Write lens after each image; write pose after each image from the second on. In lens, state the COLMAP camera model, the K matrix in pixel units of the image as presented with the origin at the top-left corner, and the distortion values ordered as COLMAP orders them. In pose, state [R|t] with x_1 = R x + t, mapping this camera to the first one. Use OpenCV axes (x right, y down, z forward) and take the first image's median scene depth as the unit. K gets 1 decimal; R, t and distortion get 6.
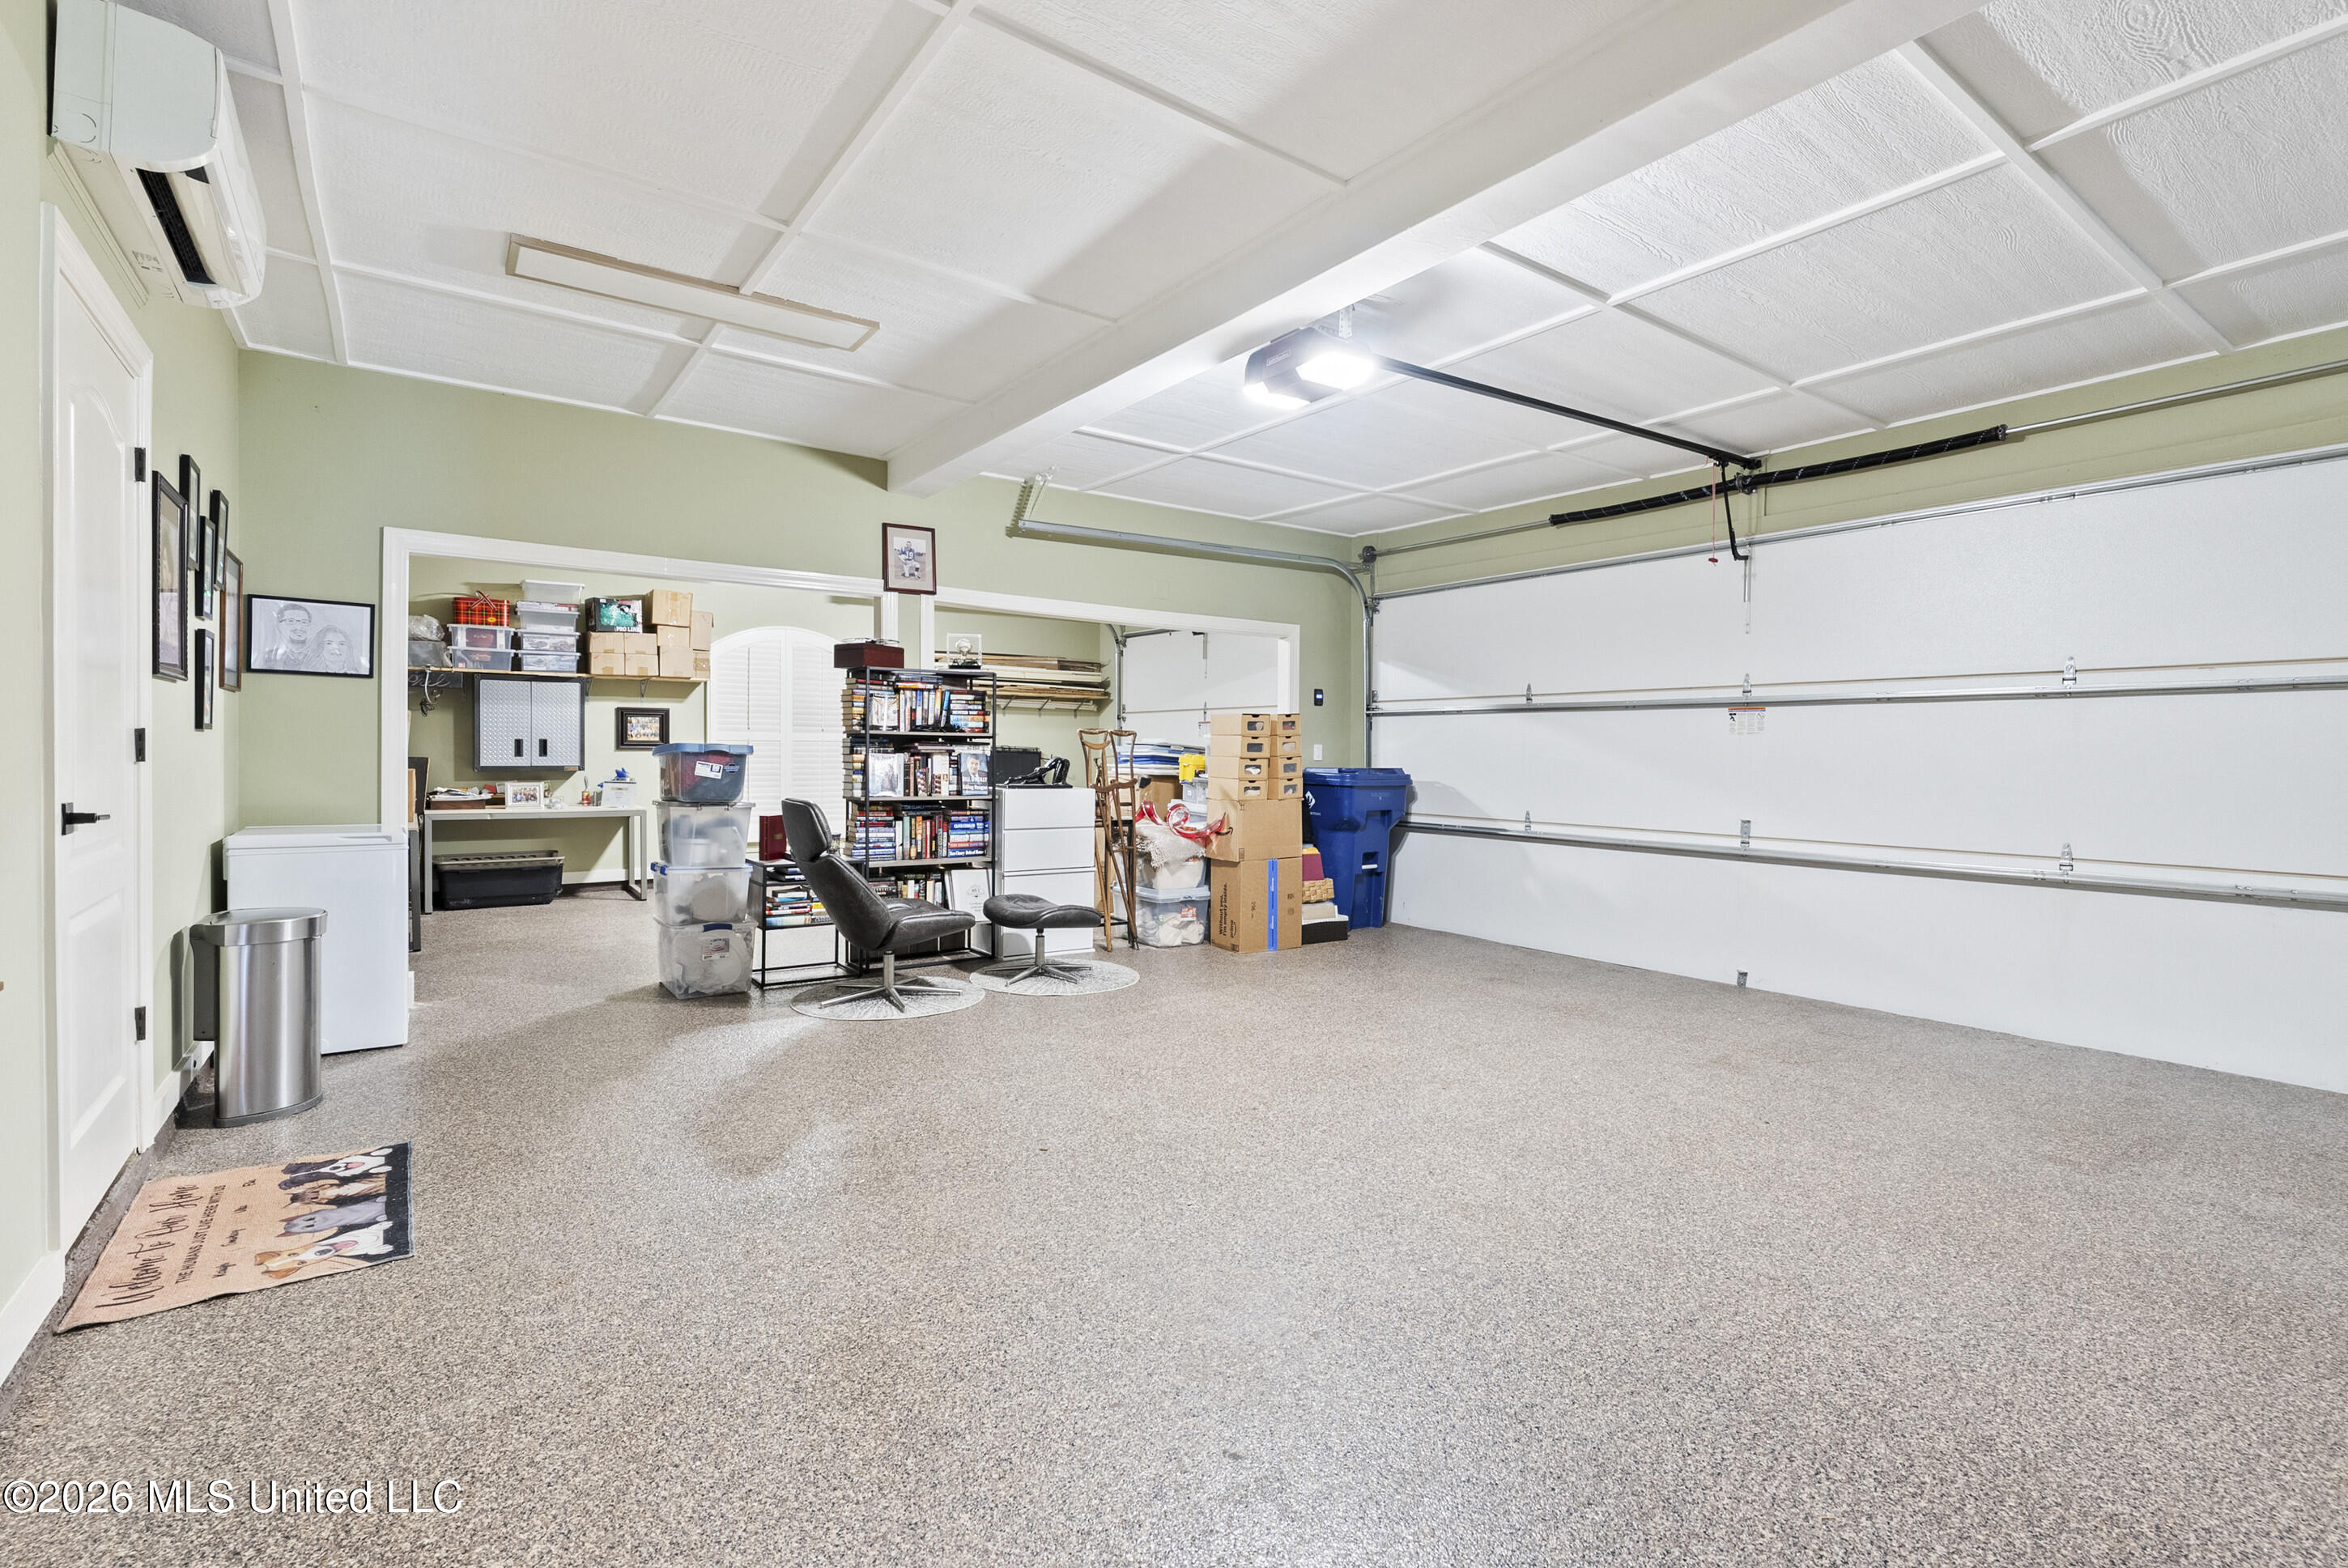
lens RADIAL K [[1069.4, 0, 1176.0], [0, 1069.4, 766.0], [0, 0, 1]] dist [-0.010017, 0.002242]
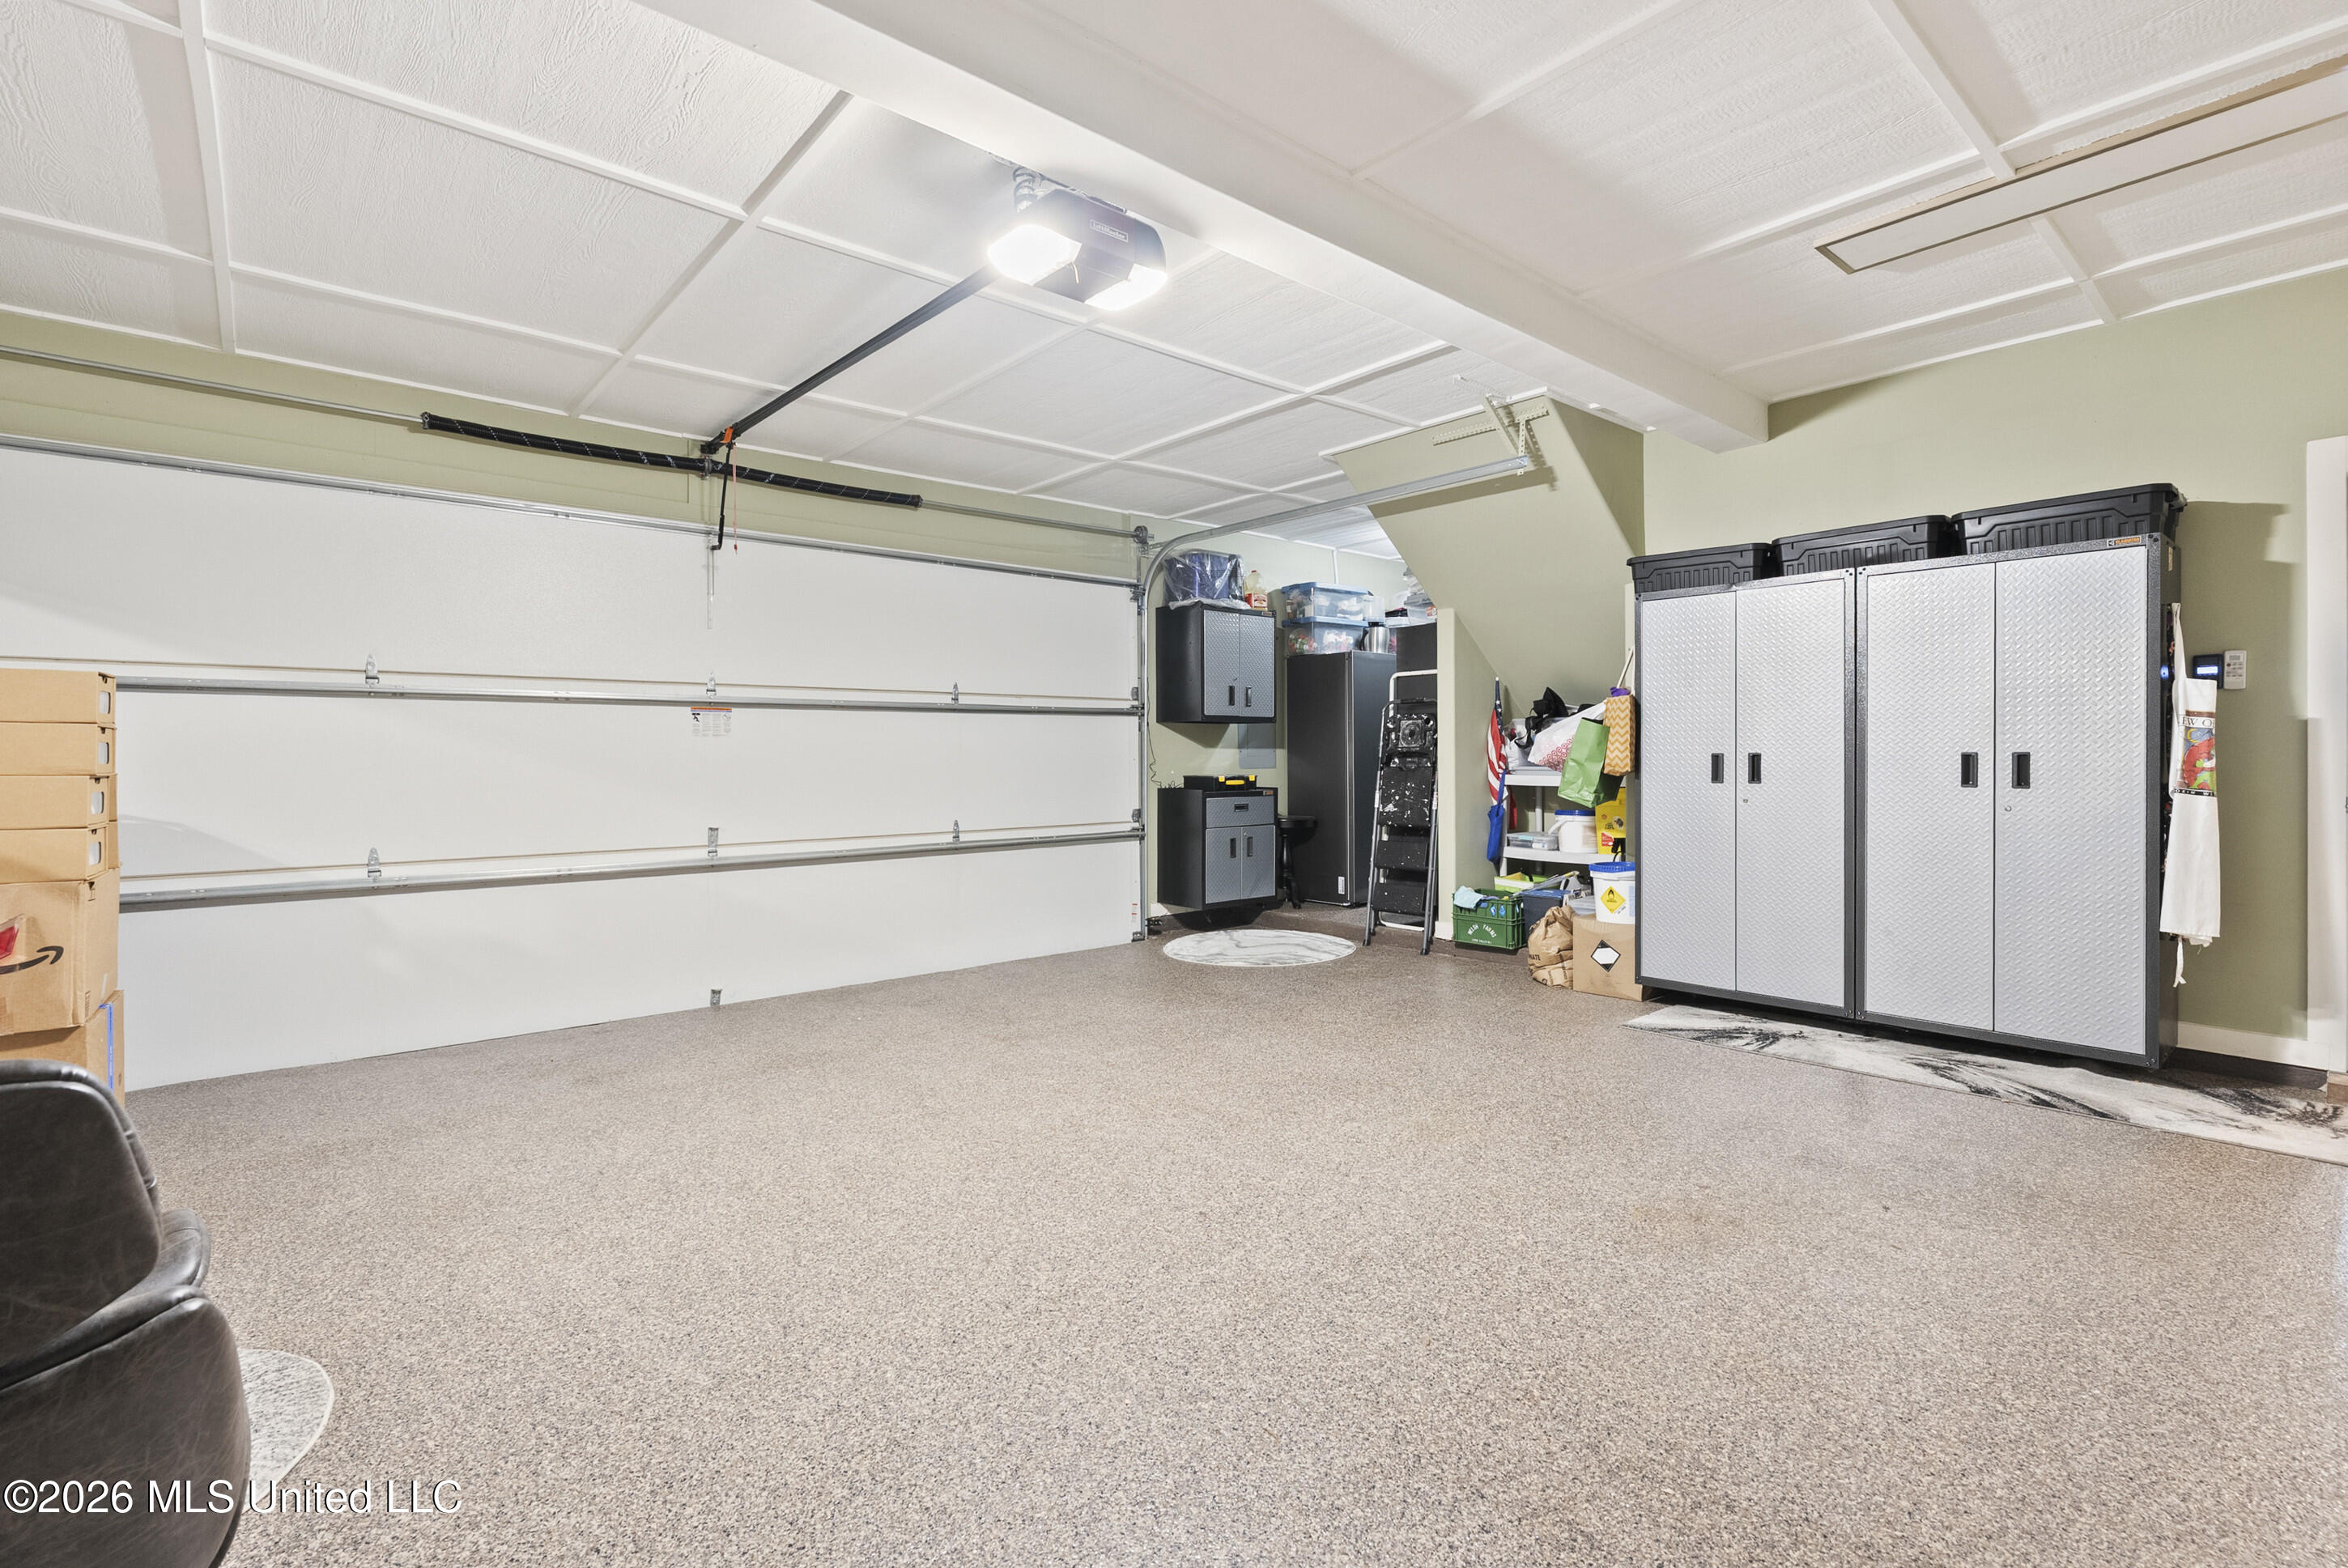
lens RADIAL K [[1069.4, 0, 1176.8], [0, 1069.4, 768.5], [0, 0, 1]] dist [-0.010017, 0.002242]
pose [[-0.083255, -0.017612, 0.996373, -0.436744], [0.019723, 0.999619, 0.019318, -0.011633], [-0.996333, 0.021259, -0.082876, 0.676704]]
